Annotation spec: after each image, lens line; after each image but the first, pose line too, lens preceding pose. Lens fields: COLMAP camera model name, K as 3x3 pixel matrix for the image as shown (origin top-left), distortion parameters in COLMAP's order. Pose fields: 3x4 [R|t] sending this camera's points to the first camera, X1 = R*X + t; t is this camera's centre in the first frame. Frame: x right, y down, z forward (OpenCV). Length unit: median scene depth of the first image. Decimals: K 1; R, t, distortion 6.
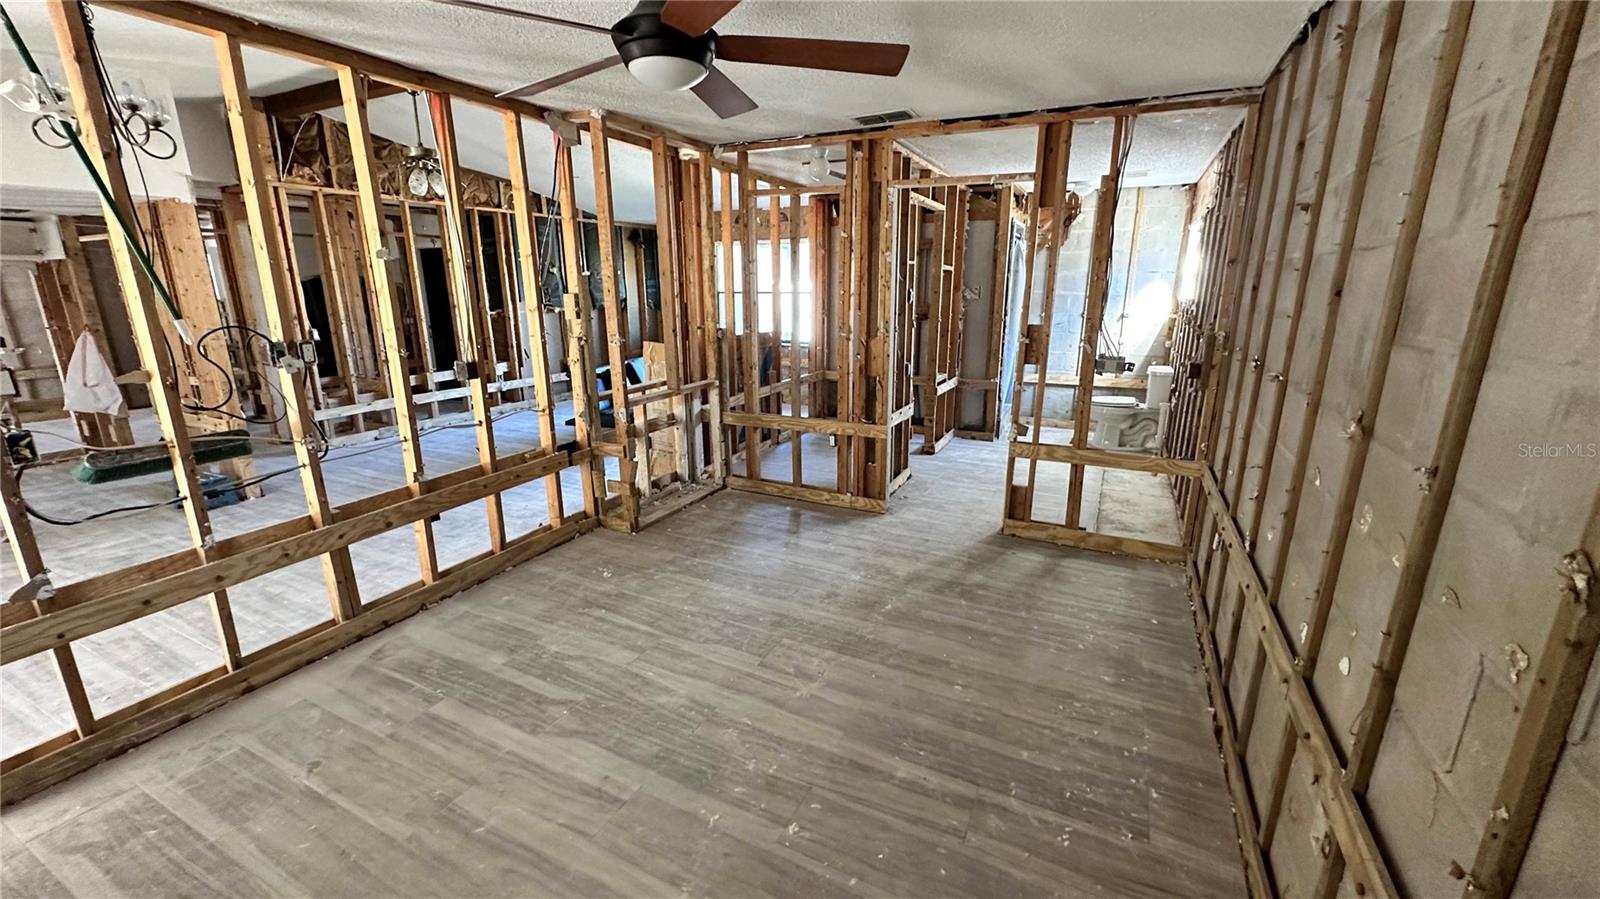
lens RADIAL K [[638.2, 0, 798.6], [0, 638.2, 450.9], [0, 0, 1]] dist [-0.005259, 0.001010]
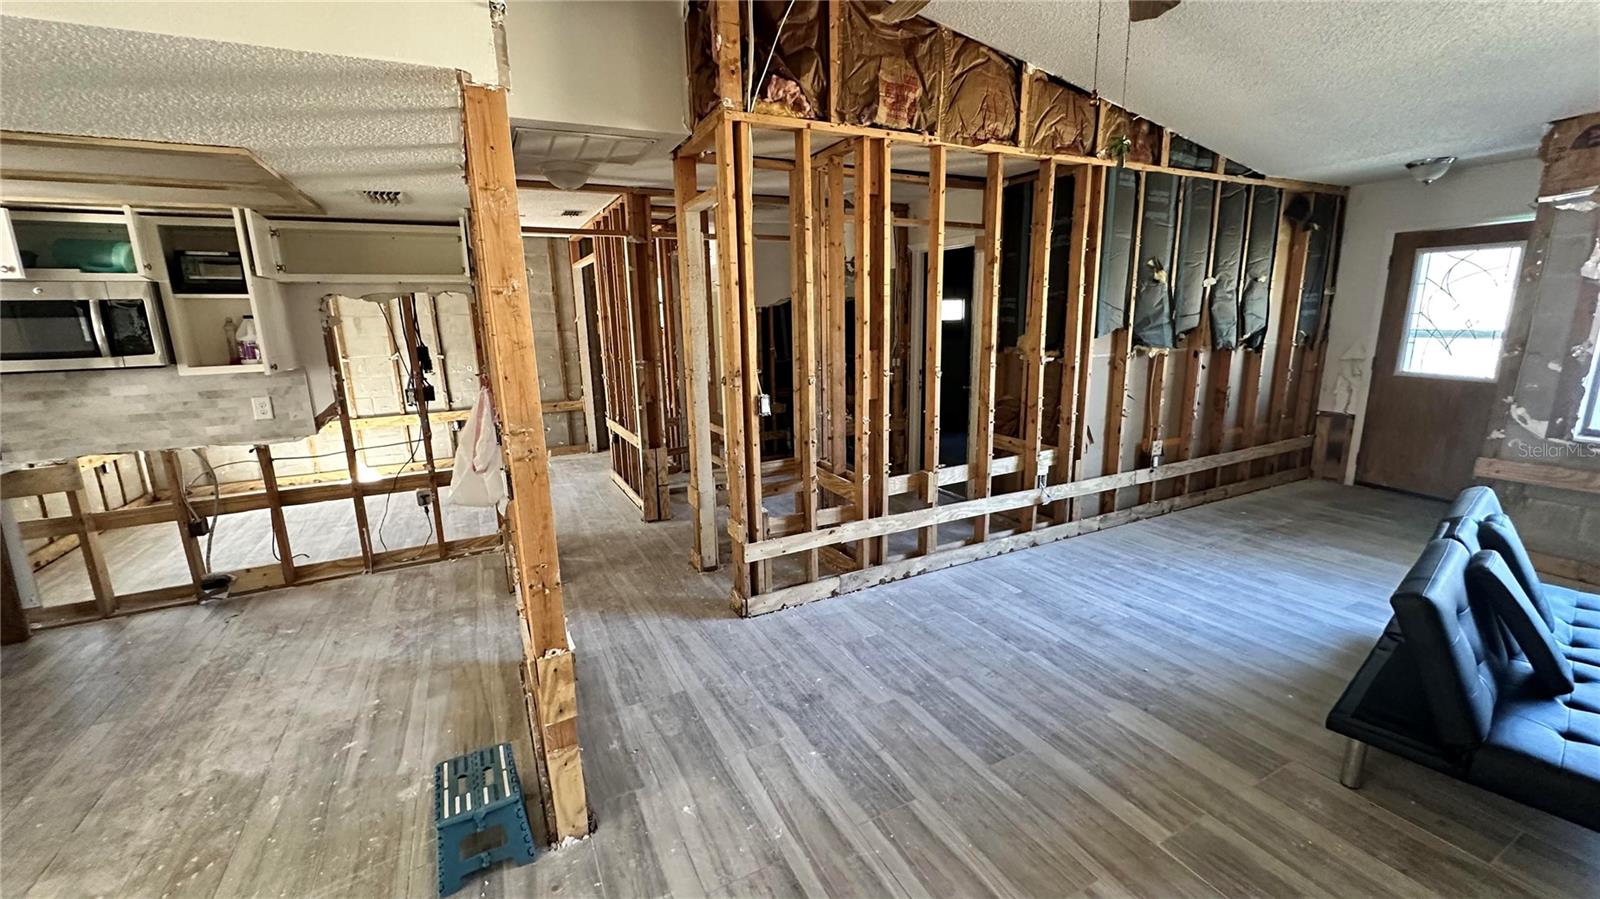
lens RADIAL K [[638.2, 0, 797.3], [0, 638.2, 449.4], [0, 0, 1]] dist [-0.005259, 0.001010]
pose [[0.803530, 0.111023, -0.584819, -0.473680], [-0.130968, 0.991352, 0.008252, -0.171906], [0.580678, 0.069961, 0.811122, 0.657509]]
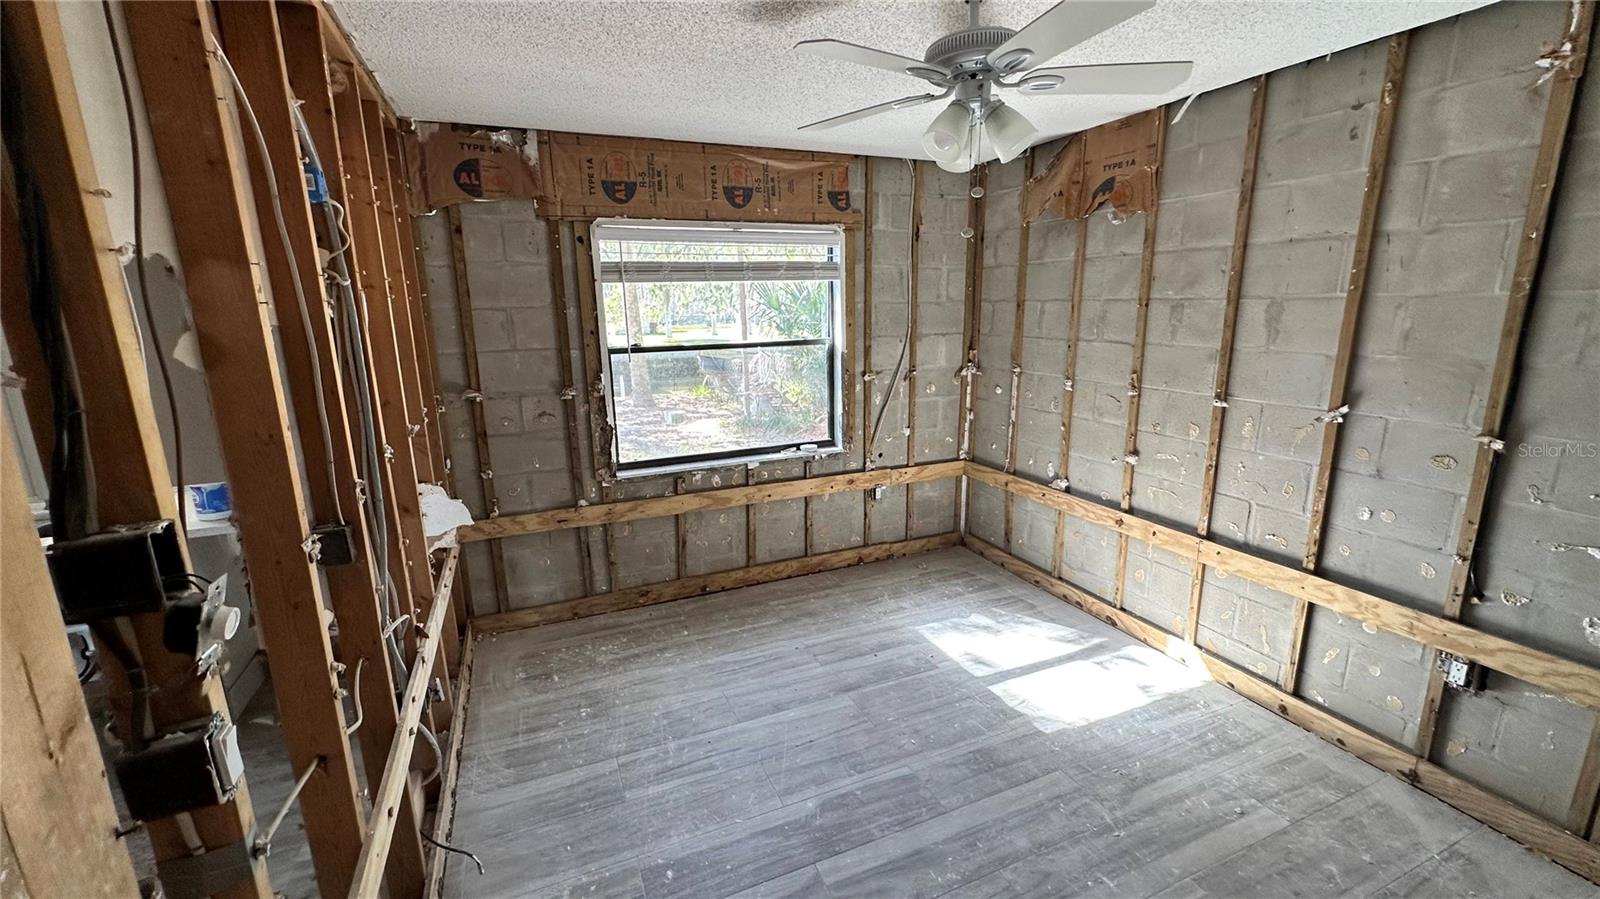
lens RADIAL K [[638.2, 0, 795.7], [0, 638.2, 447.2], [0, 0, 1]] dist [-0.005259, 0.001010]
pose [[-0.647448, 0.178621, -0.740882, -1.274864], [-0.172874, 0.912383, 0.371042, -0.313268], [0.742244, 0.368310, -0.559841, 1.164783]]
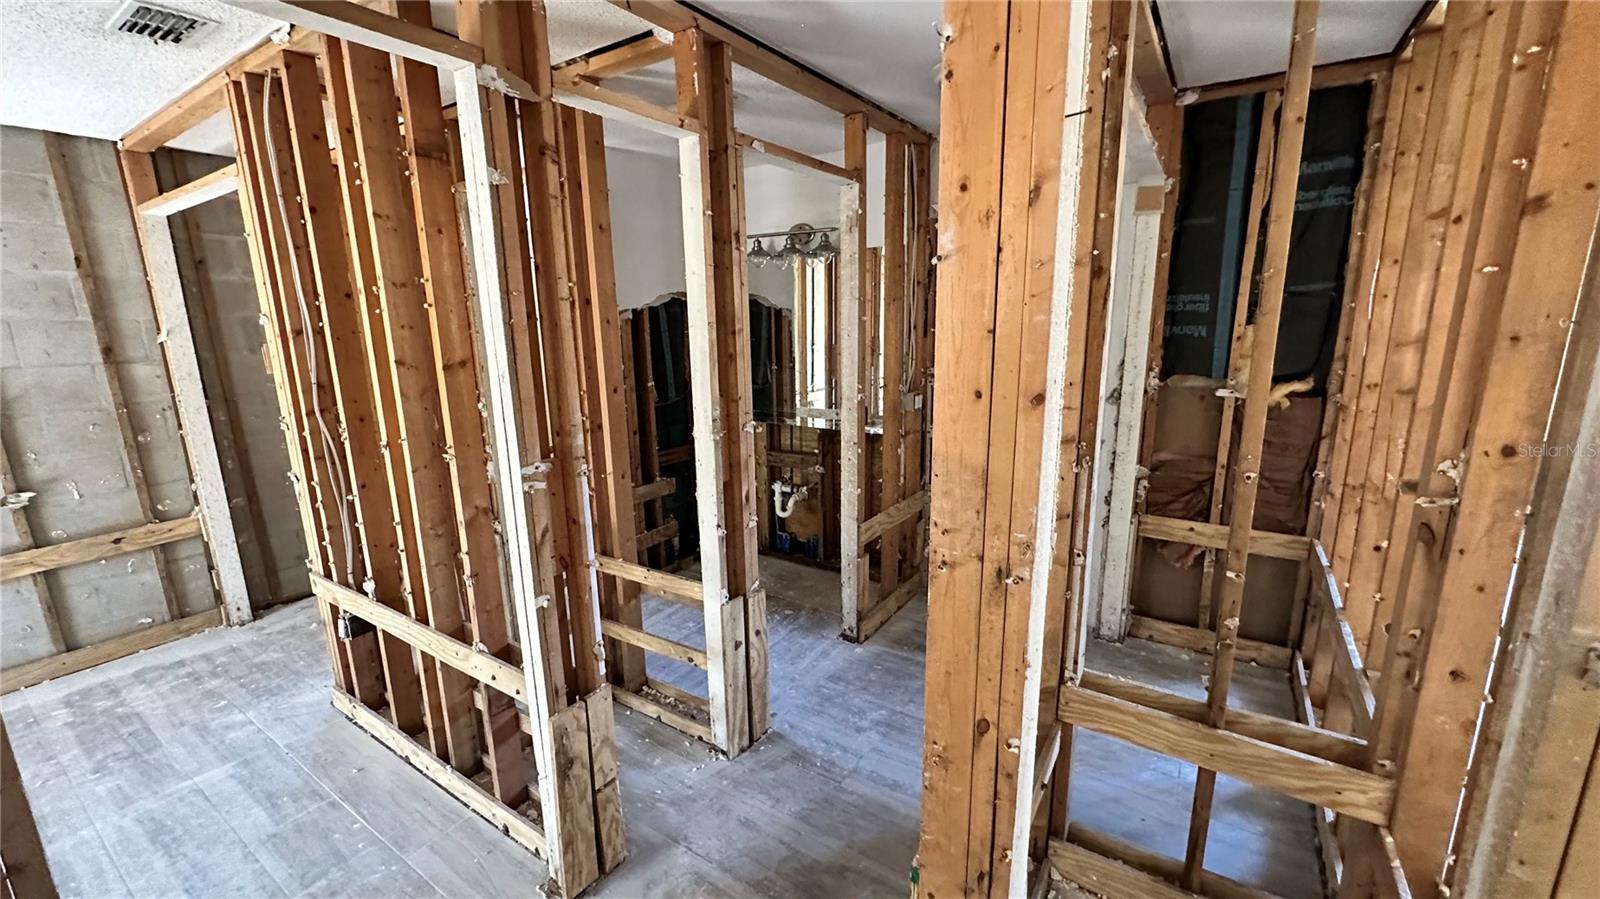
lens RADIAL K [[638.2, 0, 796.6], [0, 638.2, 450.2], [0, 0, 1]] dist [-0.005259, 0.001010]
pose [[0.992015, 0.010756, -0.125661, -1.017474], [-0.015330, 0.999253, -0.035488, -0.255895], [0.125186, 0.037131, 0.991438, 0.960845]]
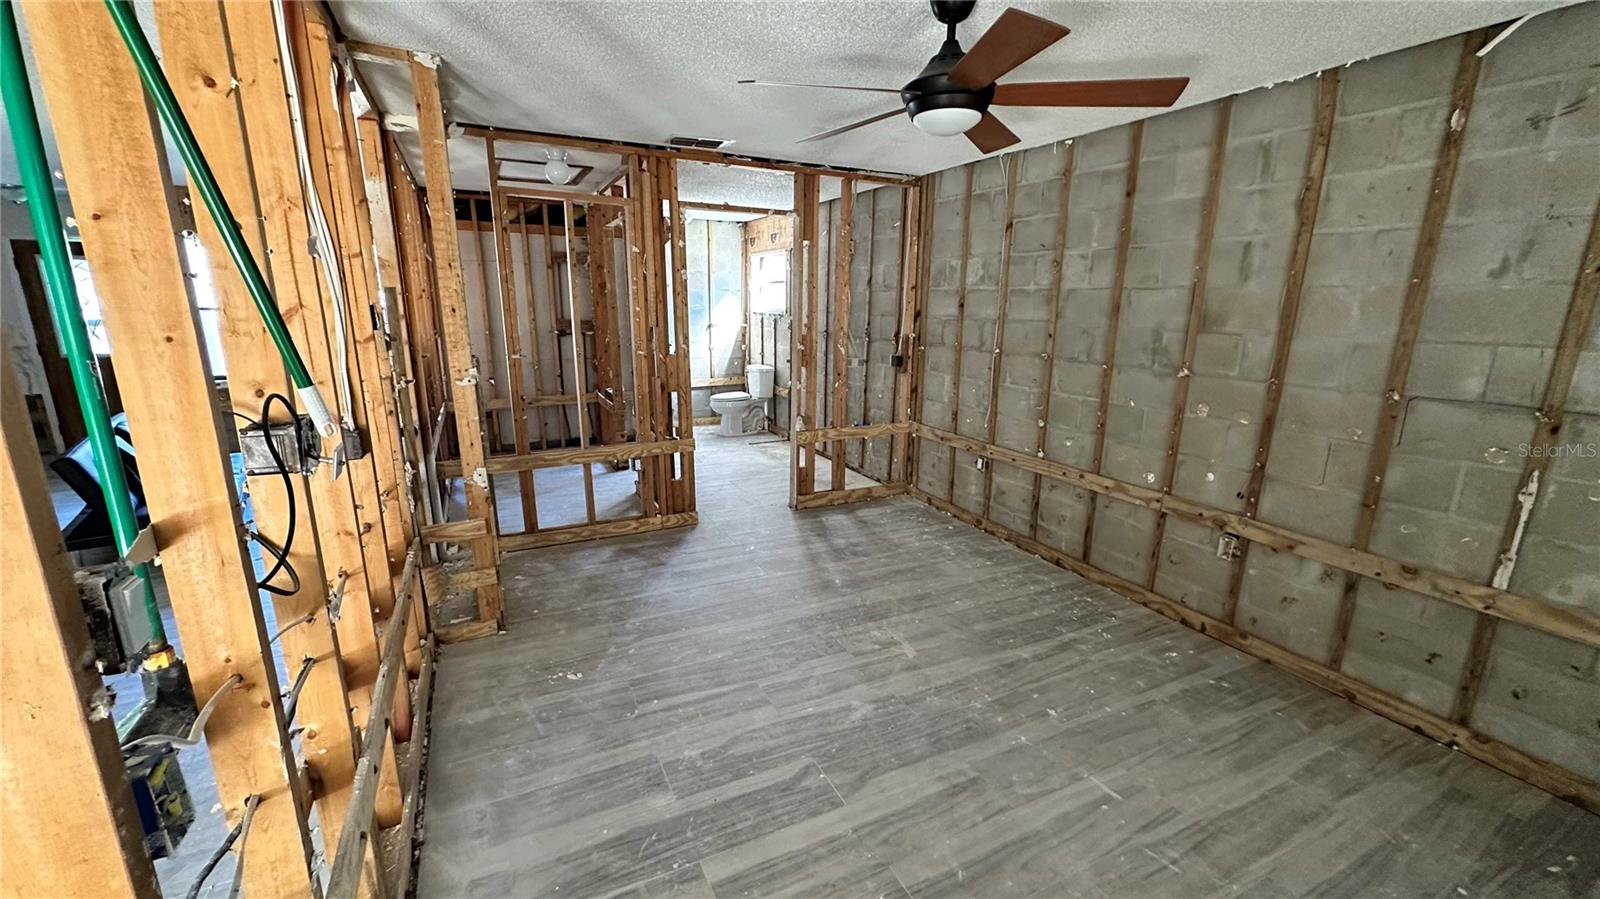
lens RADIAL K [[638.2, 0, 799.2], [0, 638.2, 451.5], [0, 0, 1]] dist [-0.005259, 0.001010]
pose [[0.602603, -0.180425, 0.777378, -0.446106], [0.193007, 0.978139, 0.077406, -0.051763], [-0.774350, 0.103394, 0.624253, 0.182925]]
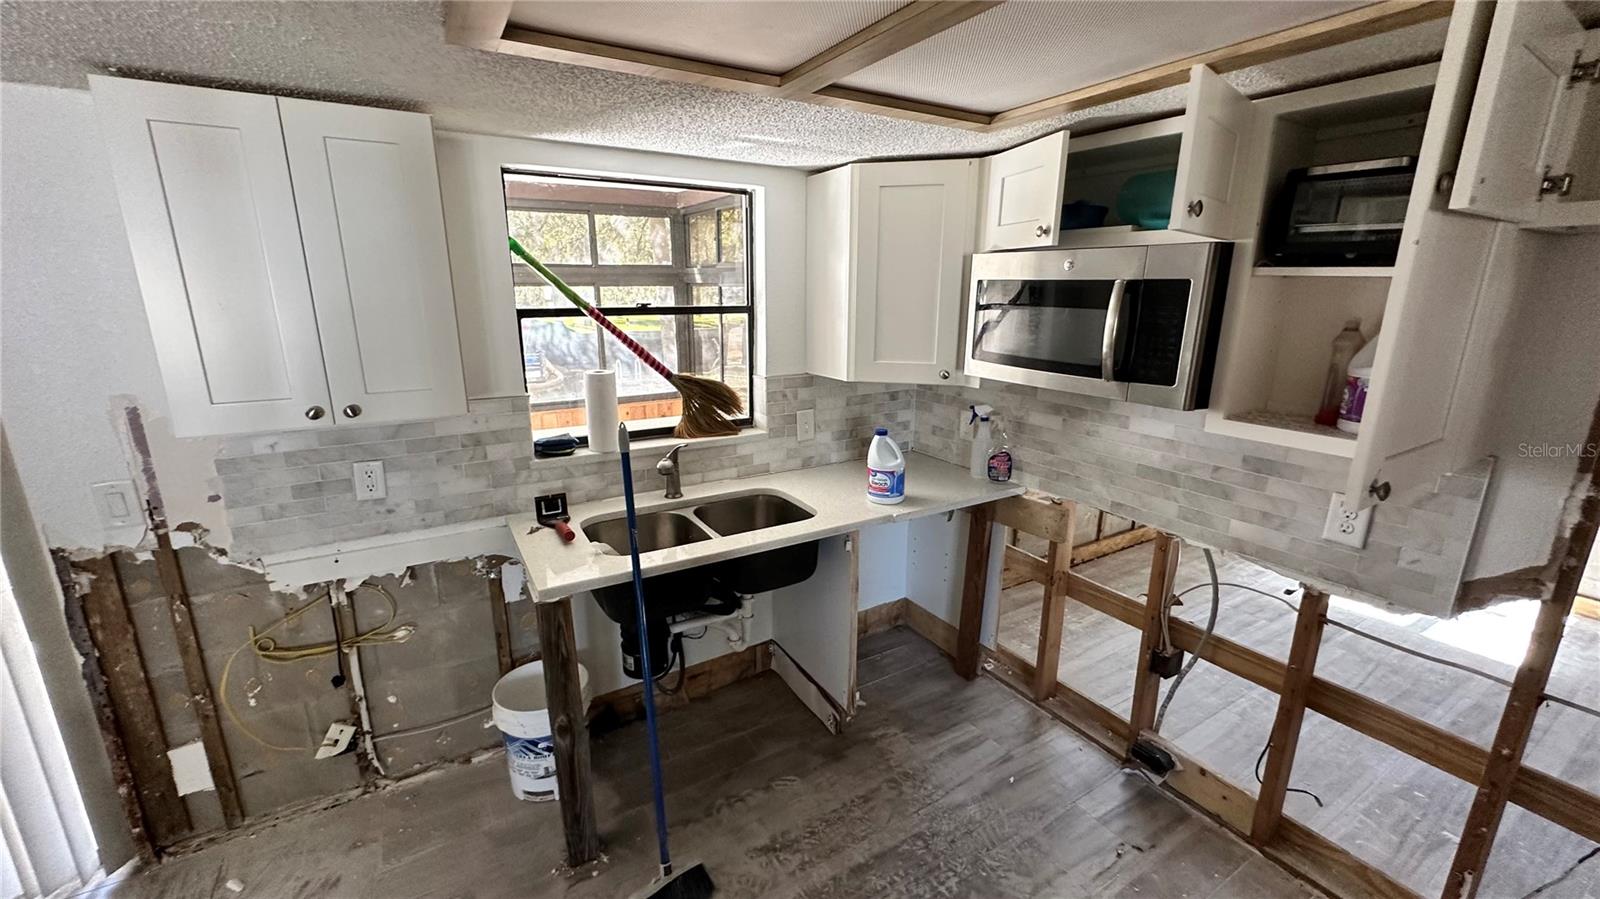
lens RADIAL K [[638.2, 0, 796.1], [0, 638.2, 450.5], [0, 0, 1]] dist [-0.005259, 0.001010]
pose [[-0.540336, 0.213175, -0.813999, -0.946223], [-0.211921, 0.901718, 0.376821, -0.224131], [0.814326, 0.376114, -0.442054, 0.779446]]
